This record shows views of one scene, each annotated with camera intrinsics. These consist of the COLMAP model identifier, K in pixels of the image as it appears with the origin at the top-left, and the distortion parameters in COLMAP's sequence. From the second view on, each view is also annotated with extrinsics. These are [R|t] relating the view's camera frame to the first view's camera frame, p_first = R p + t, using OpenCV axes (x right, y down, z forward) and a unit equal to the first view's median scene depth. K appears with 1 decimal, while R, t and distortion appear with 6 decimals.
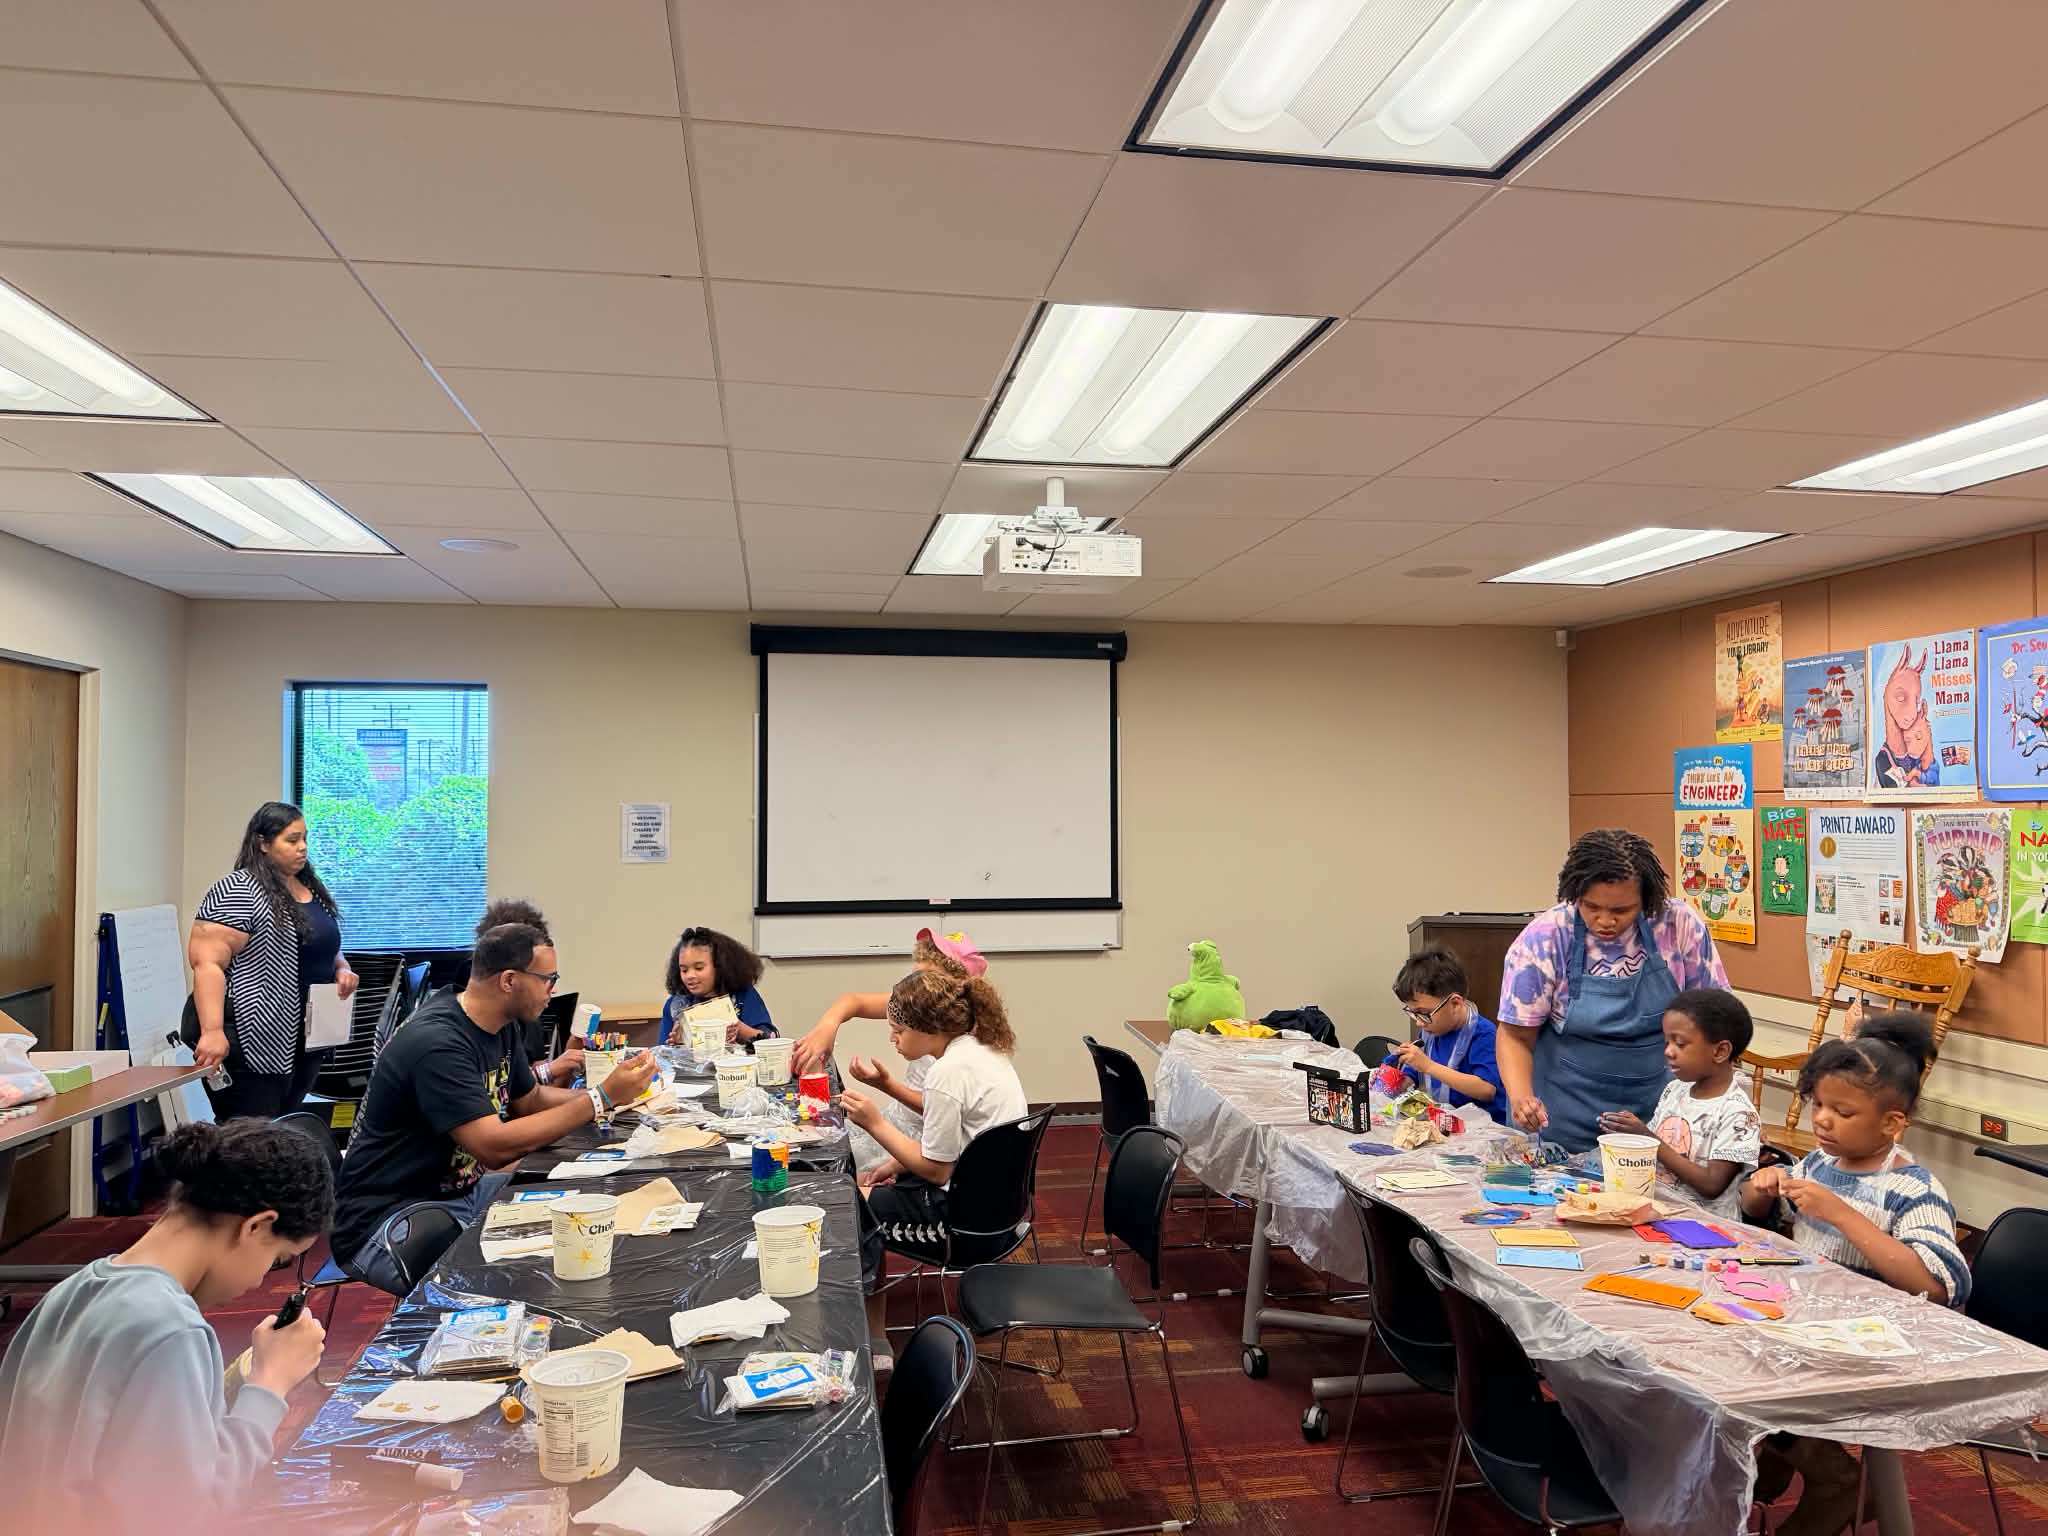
lens RADIAL K [[1442.3, 0, 1017.3], [0, 1442.3, 779.1], [0, 0, 1]] dist [0.005990, -0.026955]
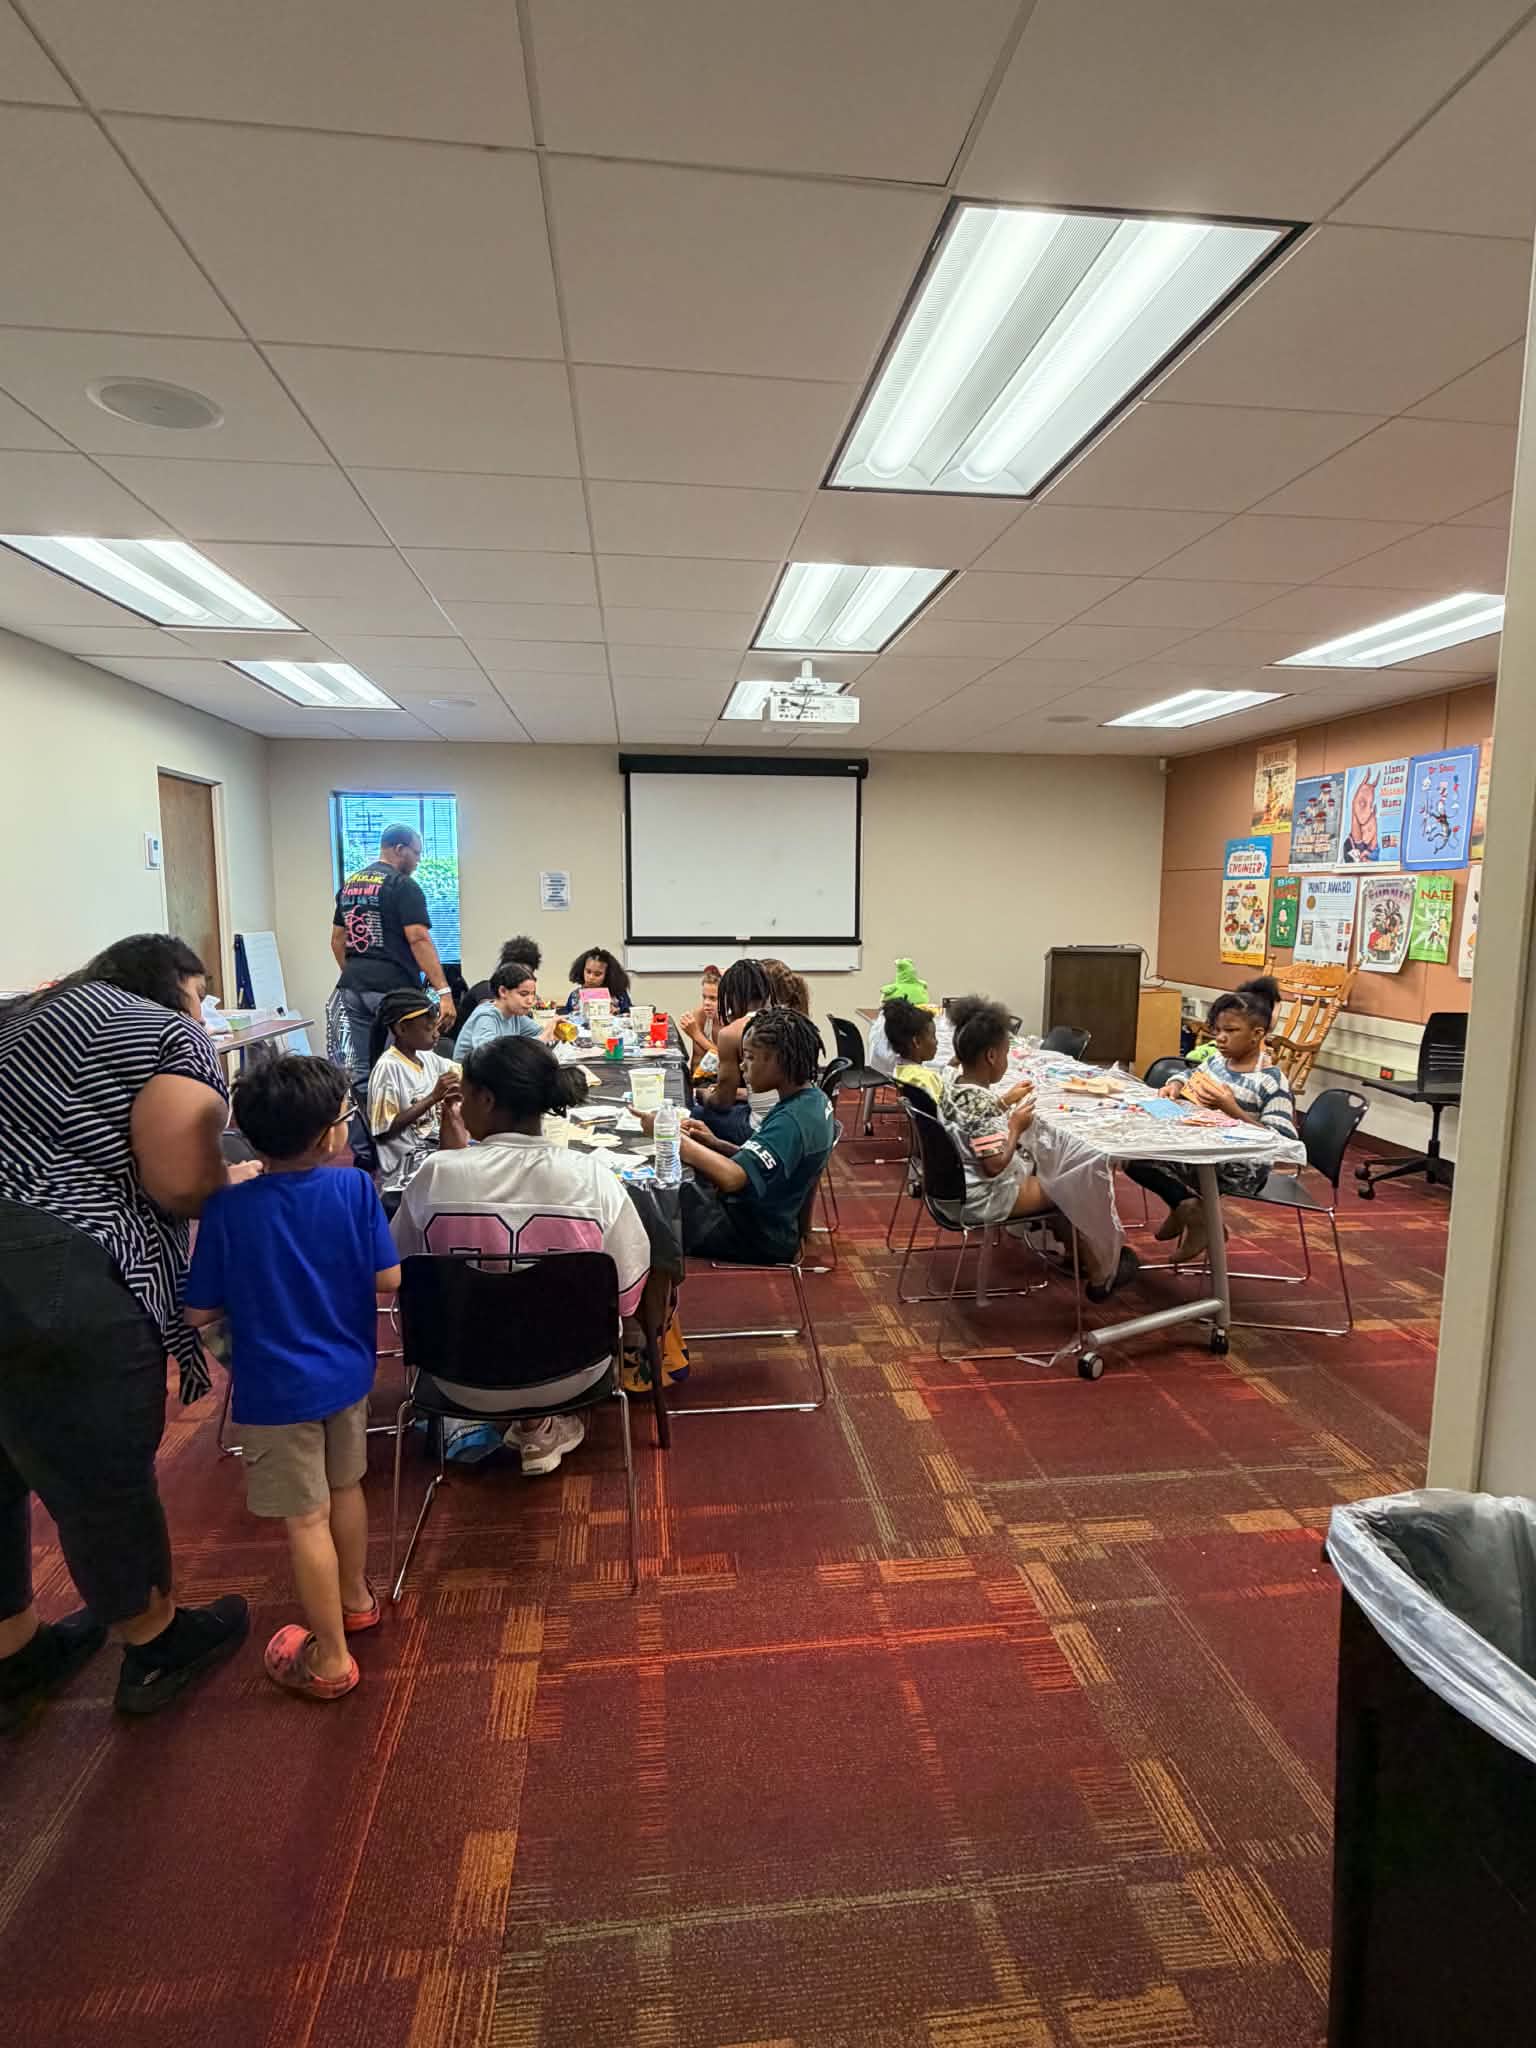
lens RADIAL K [[1032.3, 0, 763.0], [0, 1032.3, 1037.1], [0, 0, 1]] dist [-0.016548, 0.003394]
pose [[0.998990, 0.011538, -0.043422, 0.024359], [-0.004434, 0.987062, 0.160279, 0.016951], [0.044709, -0.159925, 0.986116, -0.151004]]
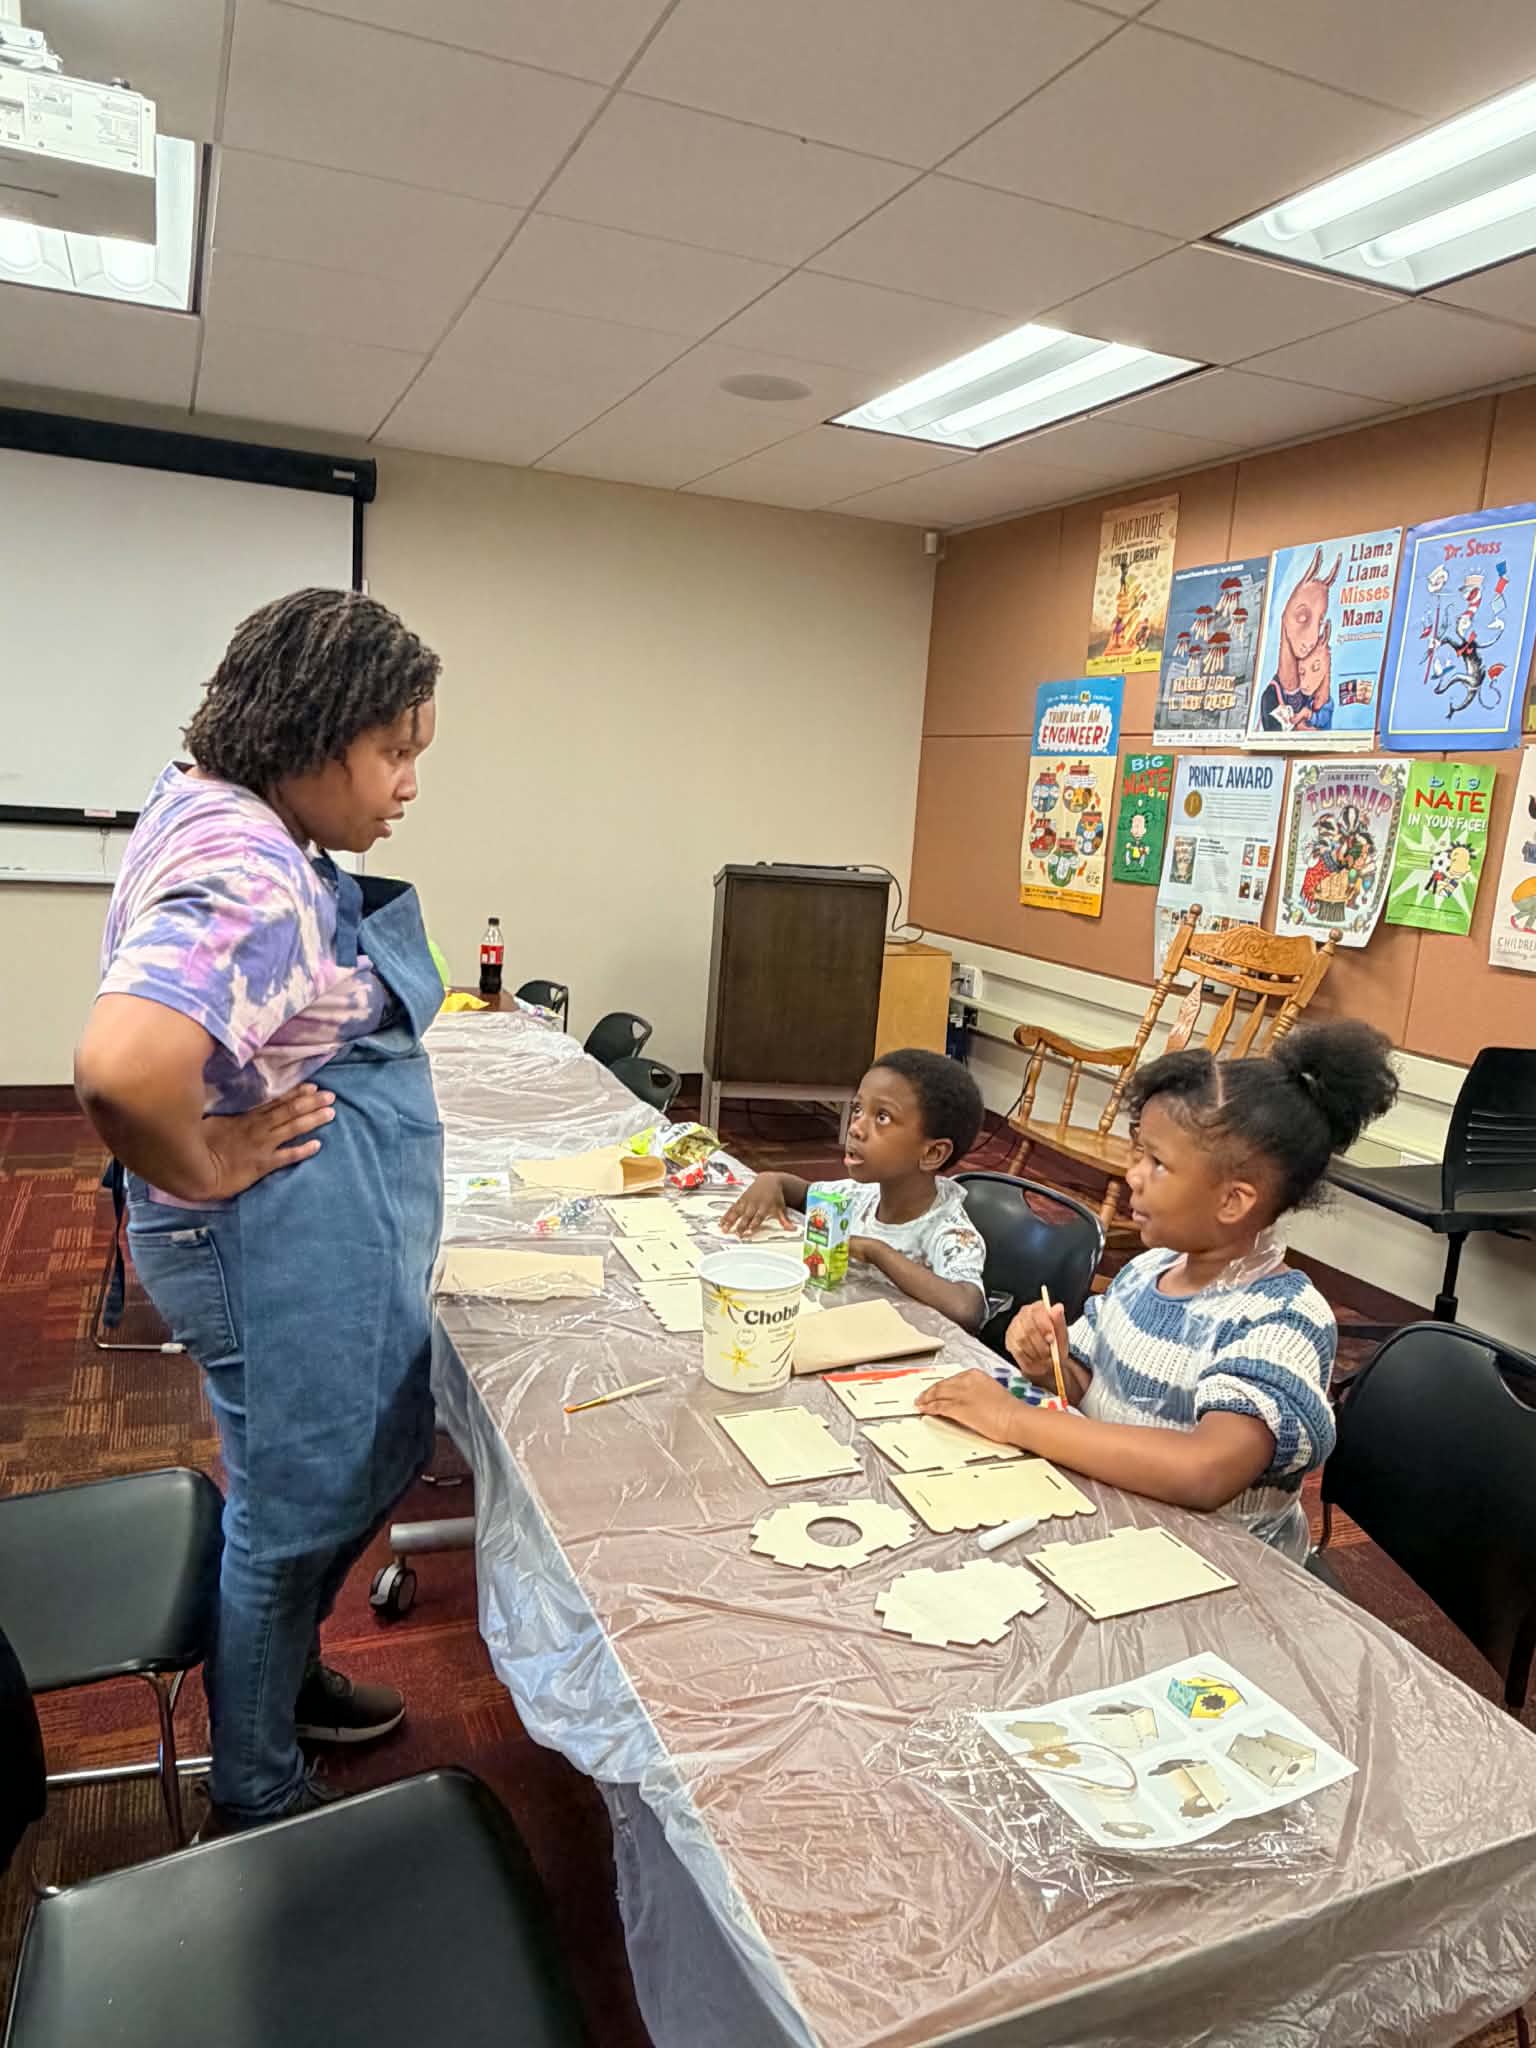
lens RADIAL K [[1442.3, 0, 760.8], [0, 1442.3, 1043.4], [0, 0, 1]] dist [0.005990, -0.026955]
pose [[0.970854, 0.026795, 0.238169, 0.134892], [-0.075436, 0.977388, 0.197539, 0.039720], [-0.227491, -0.209748, 0.950923, 0.253492]]
